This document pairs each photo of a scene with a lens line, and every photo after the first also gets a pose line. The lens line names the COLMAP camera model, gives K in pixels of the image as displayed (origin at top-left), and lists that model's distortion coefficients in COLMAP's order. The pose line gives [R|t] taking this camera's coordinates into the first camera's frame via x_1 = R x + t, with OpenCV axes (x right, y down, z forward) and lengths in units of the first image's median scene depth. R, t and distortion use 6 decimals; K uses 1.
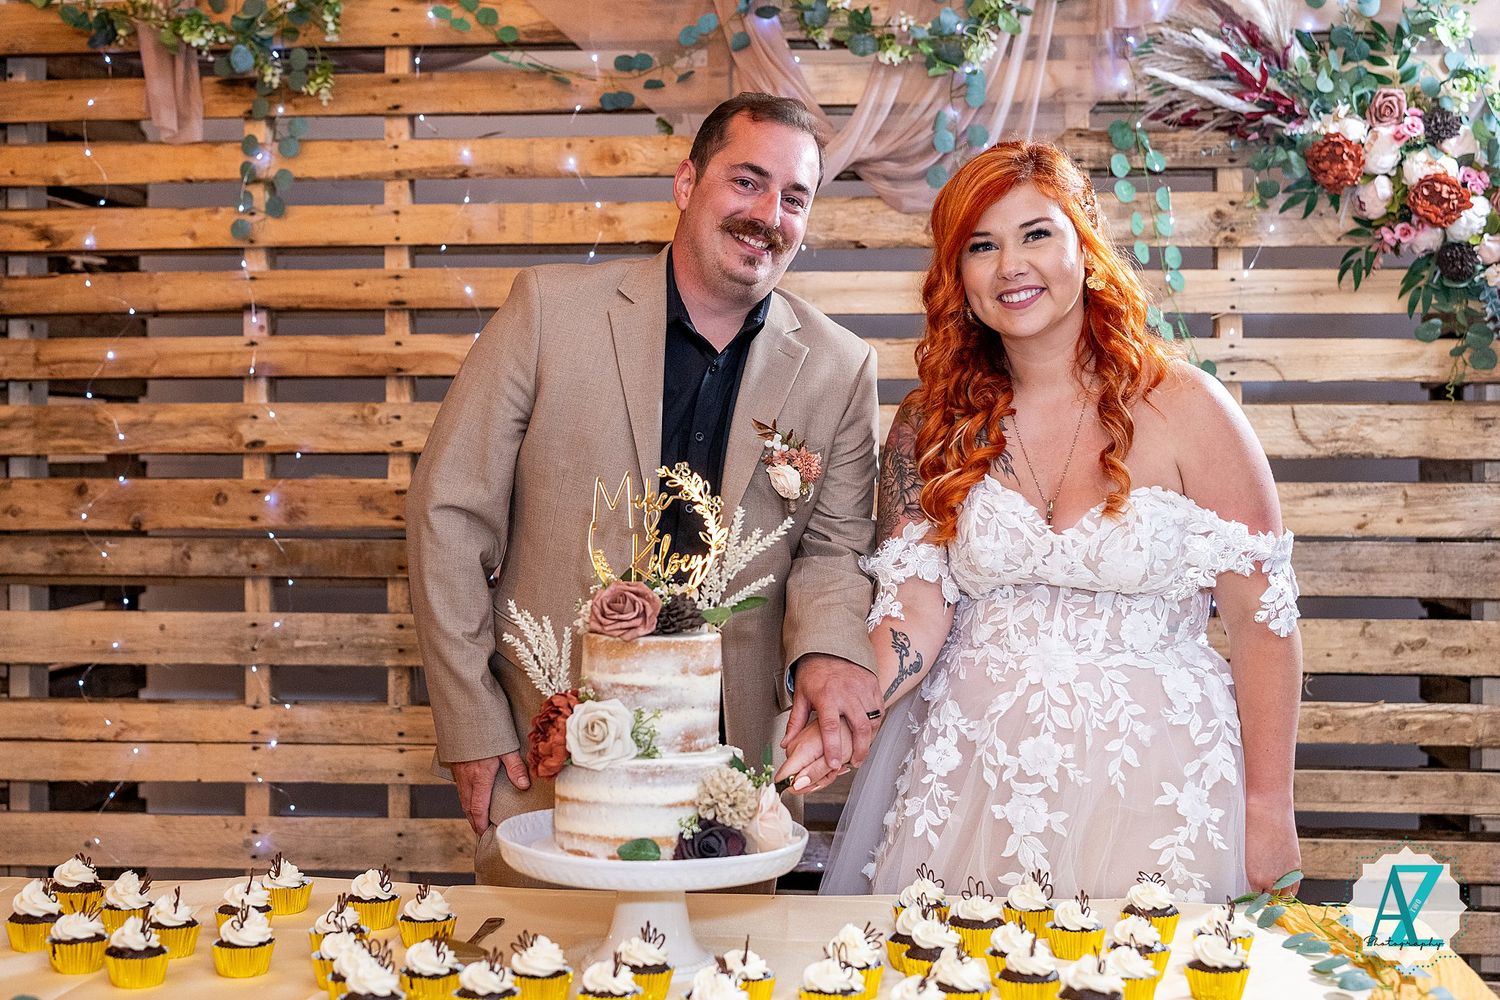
lens RADIAL K [[2251.2, 0, 751.4], [0, 2251.2, 496.2], [0, 0, 1]] dist [0.002732, 0.000000]
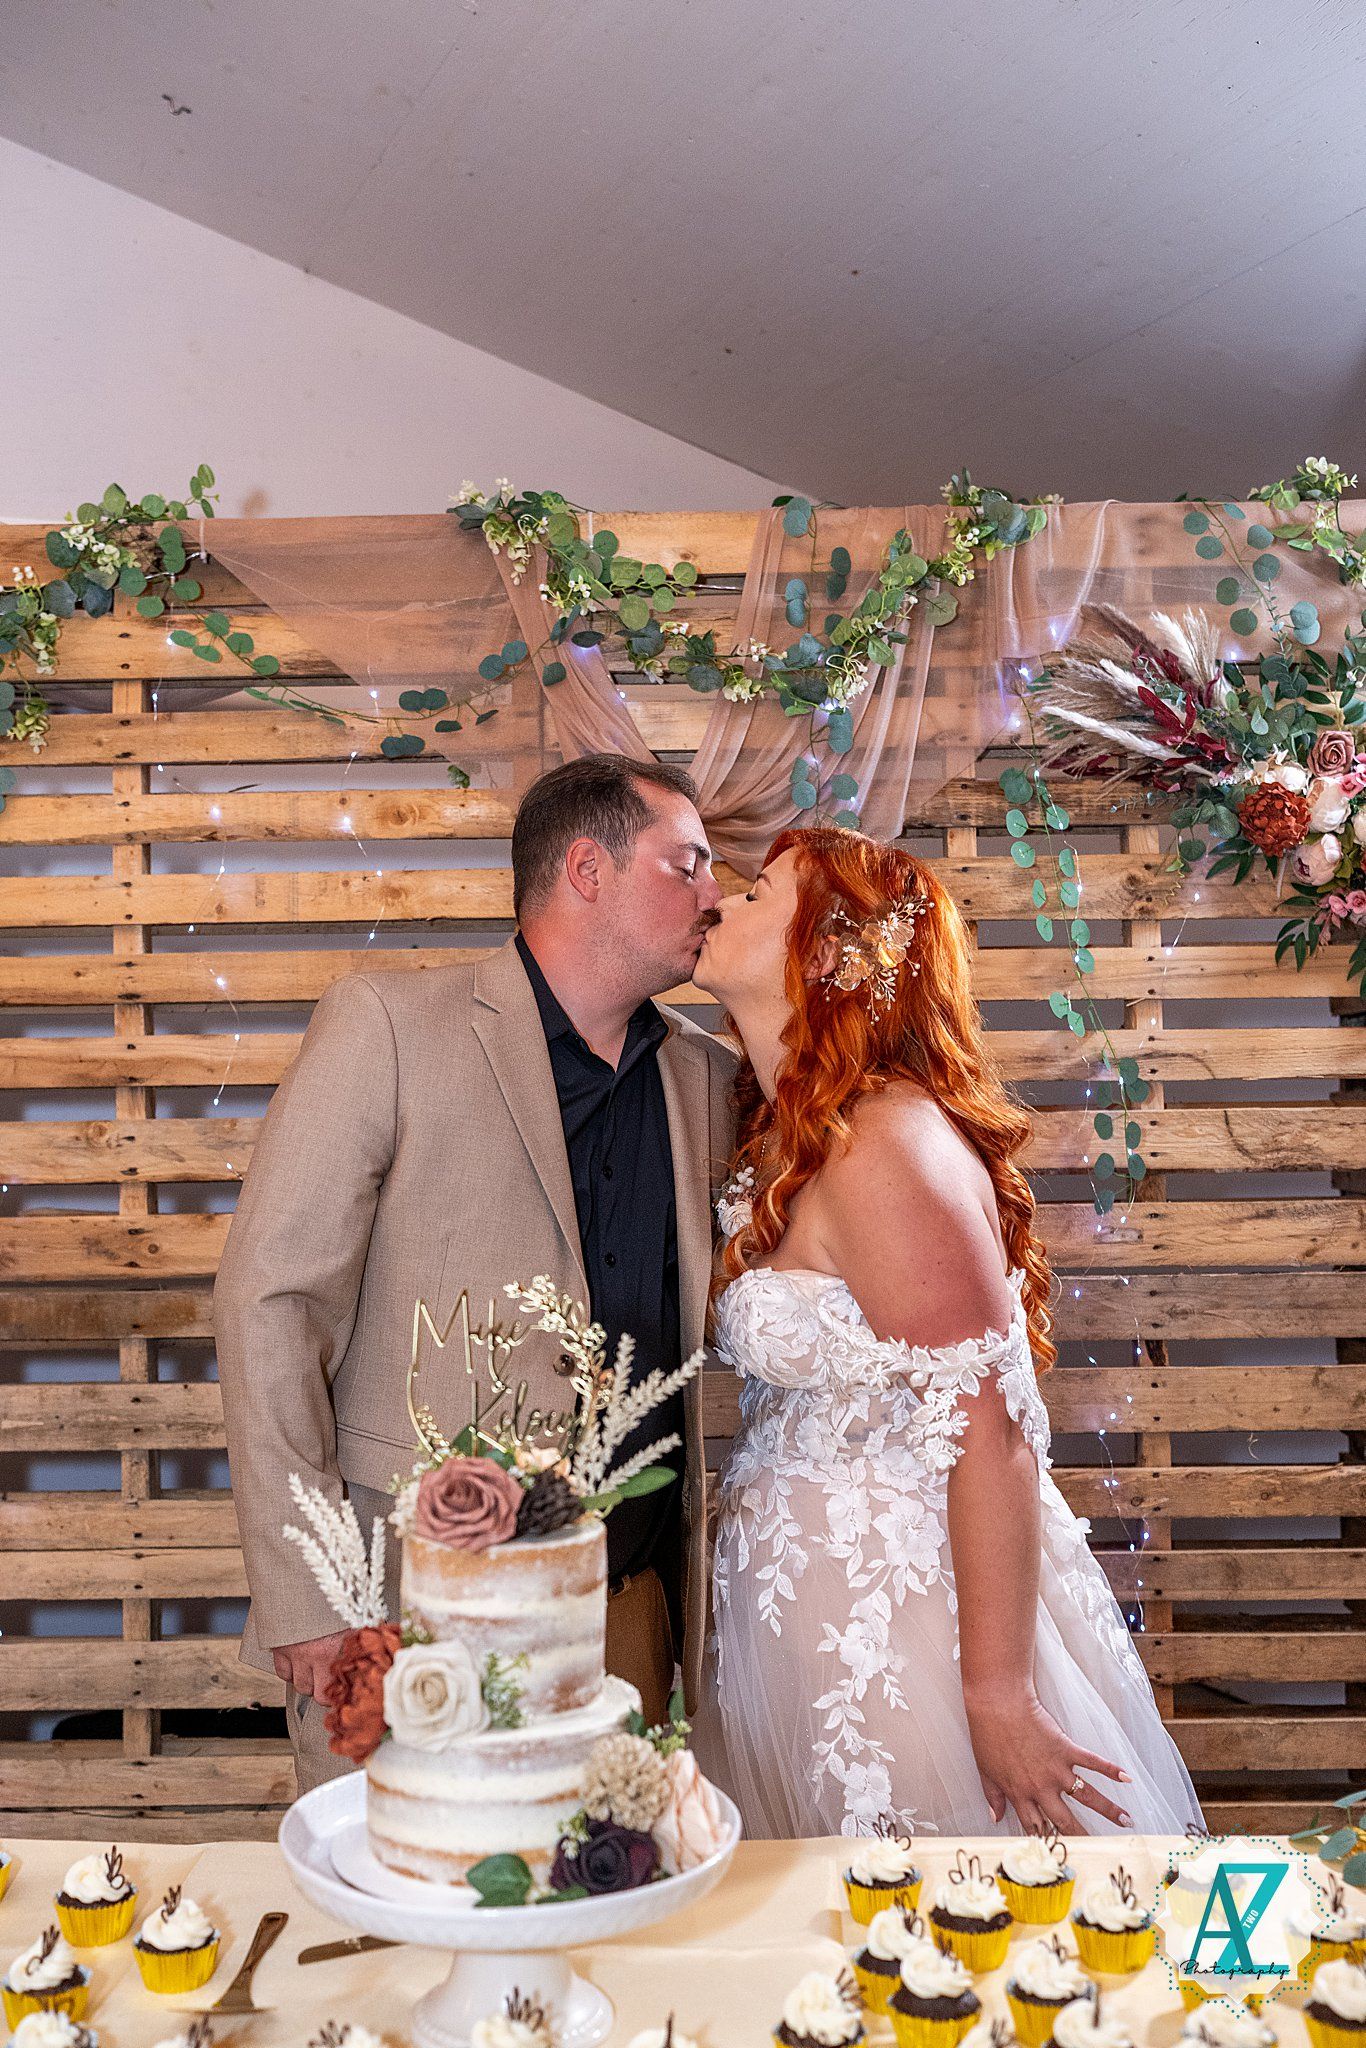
lens RADIAL K [[2190.7, 0, 679.4], [0, 2190.7, 1029.7], [0, 0, 1]] dist [-0.000873, 0.000000]
pose [[0.996093, -0.014017, 0.087189, -0.030858], [0.017333, 0.999150, -0.037398, -0.042811], [-0.086591, 0.038763, 0.995490, 0.210718]]
